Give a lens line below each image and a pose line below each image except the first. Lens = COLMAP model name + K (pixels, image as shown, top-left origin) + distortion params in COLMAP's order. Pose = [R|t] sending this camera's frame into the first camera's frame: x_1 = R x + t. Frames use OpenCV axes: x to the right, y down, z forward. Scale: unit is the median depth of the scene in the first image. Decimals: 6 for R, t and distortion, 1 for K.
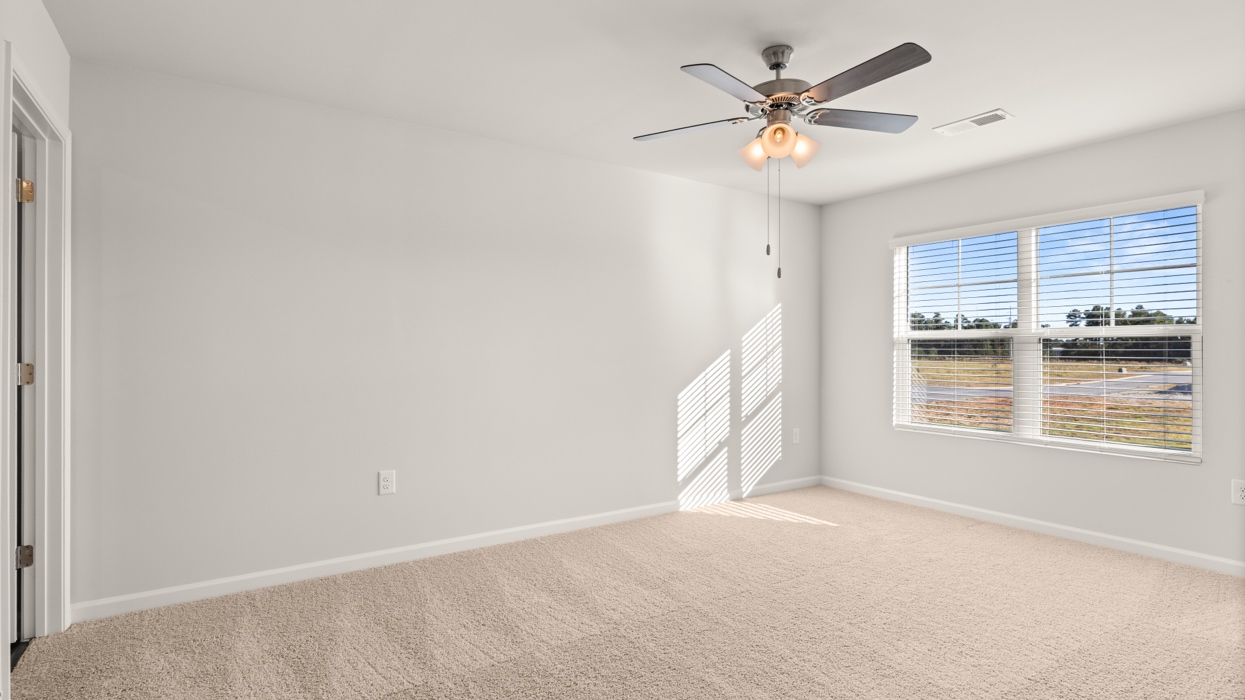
lens RADIAL K [[611.0, 0, 622.5], [0, 611.0, 350.0], [0, 0, 1]] dist [-0.003374, -0.000167]
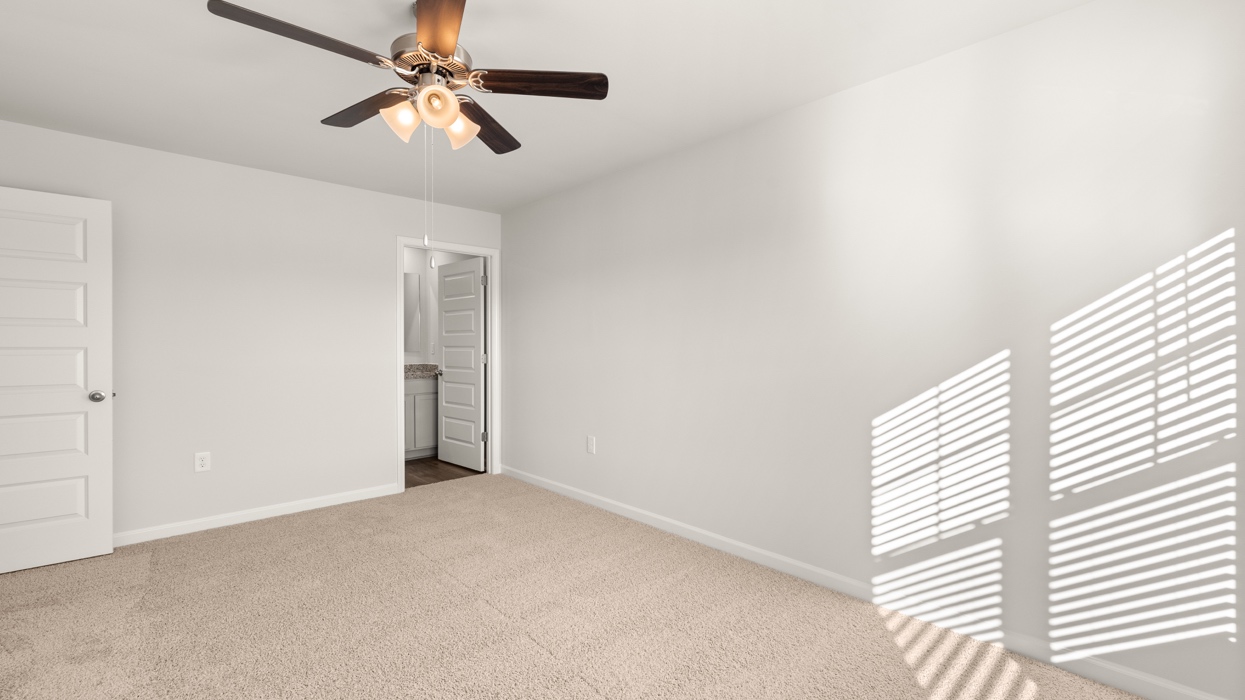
lens RADIAL K [[519.4, 0, 622.5], [0, 519.4, 350.0], [0, 0, 1]] dist [-0.002739, -0.000227]
pose [[0.155206, 0.013737, -0.987787, 0.581652], [-0.002487, 0.999906, 0.013514, -0.005570], [0.987879, 0.000360, 0.155225, 0.654877]]
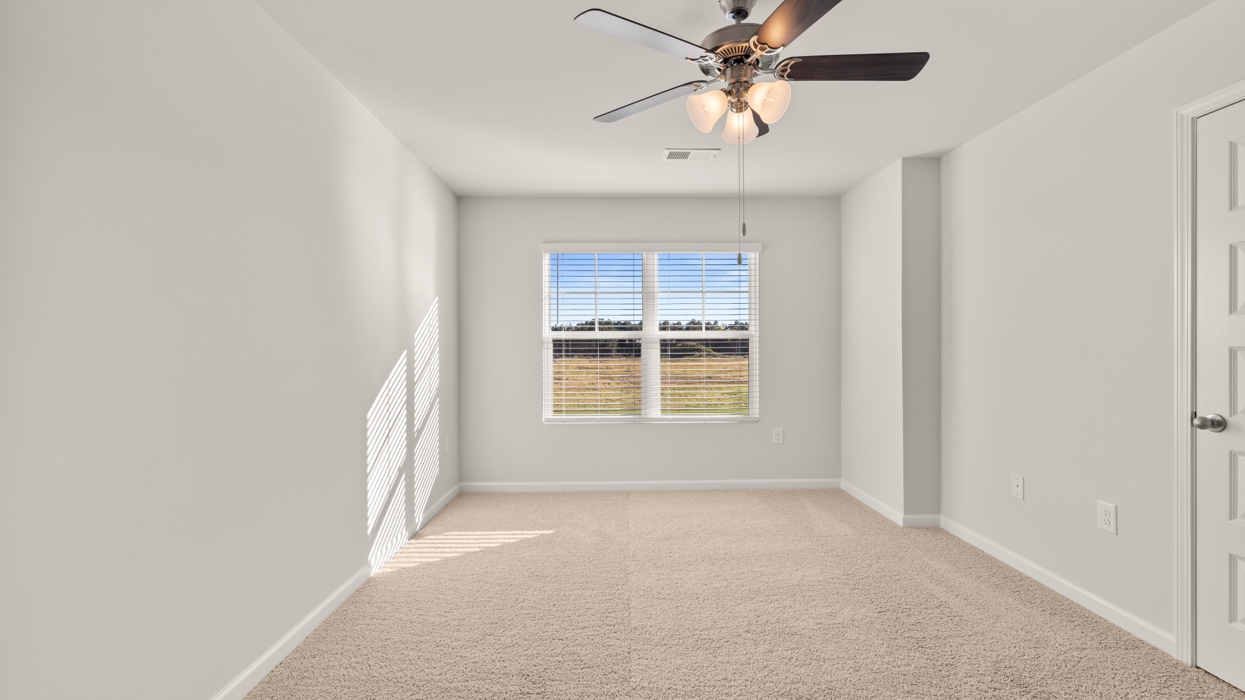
lens RADIAL K [[519.4, 0, 622.5], [0, 519.4, 350.0], [0, 0, 1]] dist [-0.002739, -0.000227]
pose [[0.550183, -0.007571, 0.835010, -0.245990], [0.006394, 0.999968, 0.004854, -0.001954], [-0.835019, 0.002669, 0.550214, 0.417999]]
